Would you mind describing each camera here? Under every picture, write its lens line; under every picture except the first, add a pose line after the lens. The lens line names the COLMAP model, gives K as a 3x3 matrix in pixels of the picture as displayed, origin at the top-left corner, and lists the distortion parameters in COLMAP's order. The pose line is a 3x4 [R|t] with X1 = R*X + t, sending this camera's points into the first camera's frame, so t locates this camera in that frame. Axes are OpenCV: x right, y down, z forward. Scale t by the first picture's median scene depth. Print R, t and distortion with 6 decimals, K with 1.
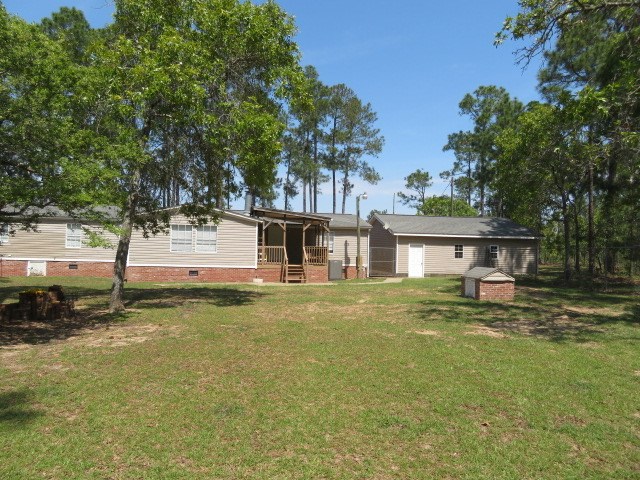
lens RADIAL K [[463.6, 0, 320.0], [0, 463.6, 240.0], [0, 0, 1]] dist [-0.002855, 0.000932]
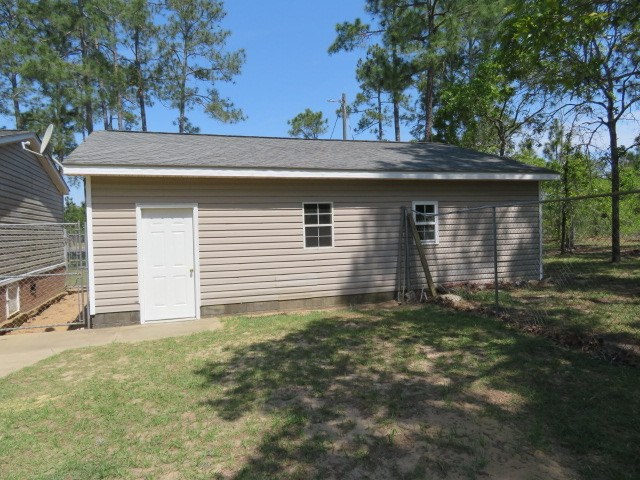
lens RADIAL K [[463.6, 0, 320.0], [0, 463.6, 240.0], [0, 0, 1]] dist [-0.002855, 0.000932]
pose [[0.987623, -0.053815, 0.147322, 0.247429], [0.048032, 0.997940, 0.042536, 0.021127], [-0.149308, -0.034933, 0.988174, 0.667506]]
